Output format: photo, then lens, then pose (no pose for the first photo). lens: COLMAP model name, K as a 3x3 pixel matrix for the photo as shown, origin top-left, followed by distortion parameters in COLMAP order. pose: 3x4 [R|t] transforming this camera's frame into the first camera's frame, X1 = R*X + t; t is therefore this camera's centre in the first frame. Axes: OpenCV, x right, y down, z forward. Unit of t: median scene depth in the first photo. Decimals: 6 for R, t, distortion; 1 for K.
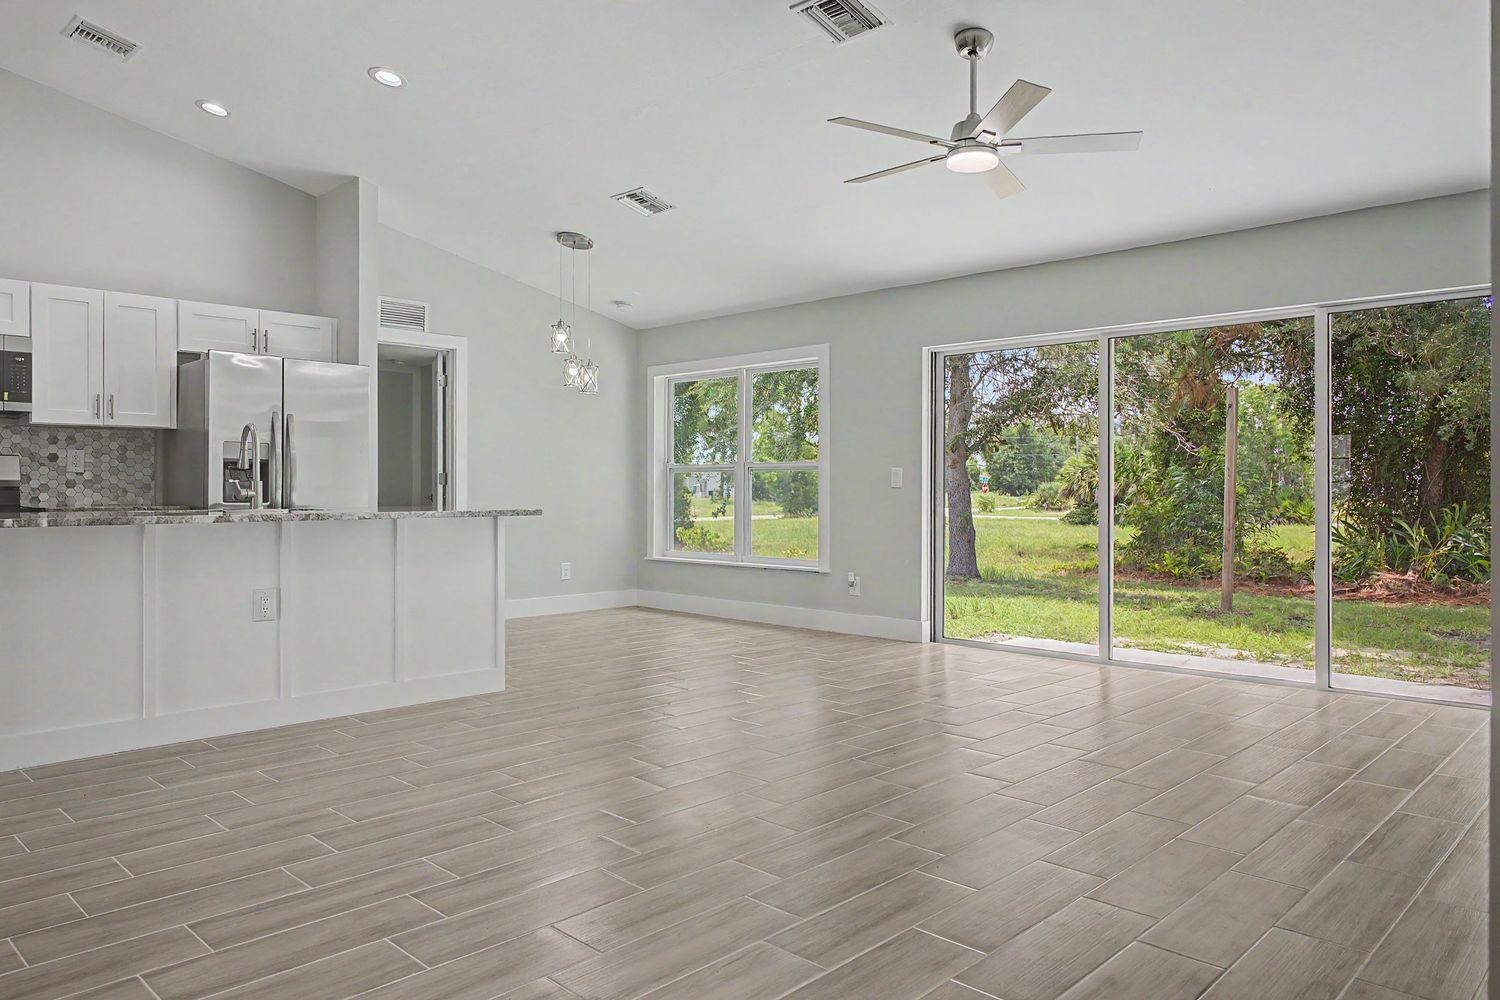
lens RADIAL K [[1026.2, 0, 756.5], [0, 1026.2, 488.4], [0, 0, 1]] dist [0.002571, -0.003480]
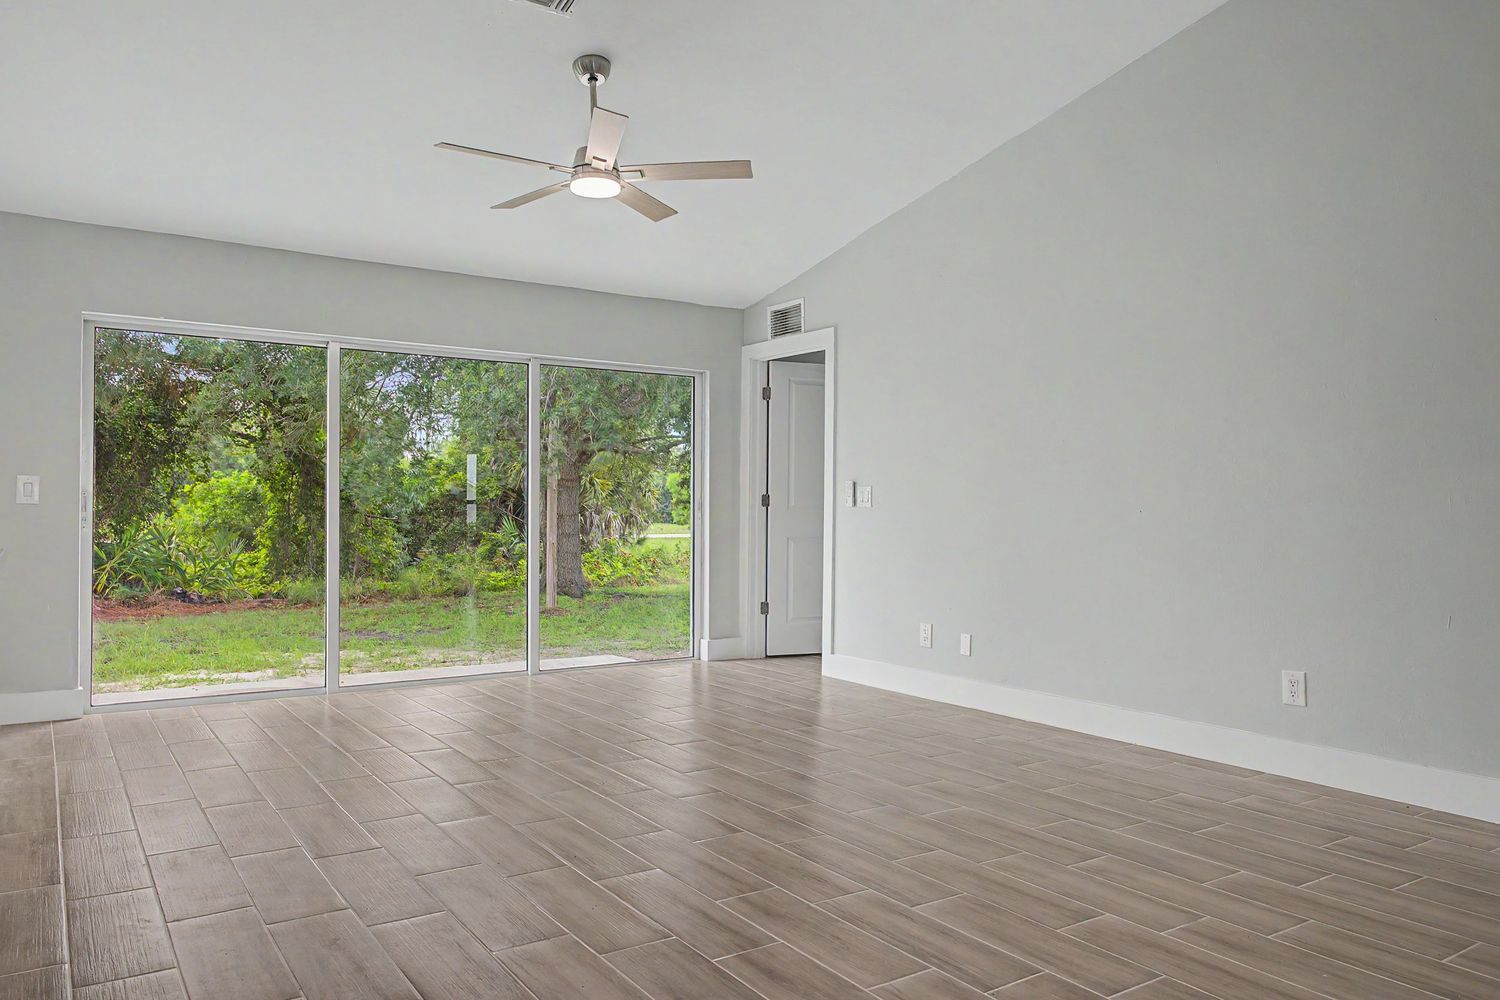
lens RADIAL K [[1033.9, 0, 735.9], [0, 1033.9, 493.1], [0, 0, 1]] dist [0.005863, -0.002672]
pose [[0.220431, 0.013029, 0.975316, -1.115947], [-0.007430, 0.999904, -0.011679, -0.006796], [-0.975374, -0.004672, 0.220506, 0.922534]]
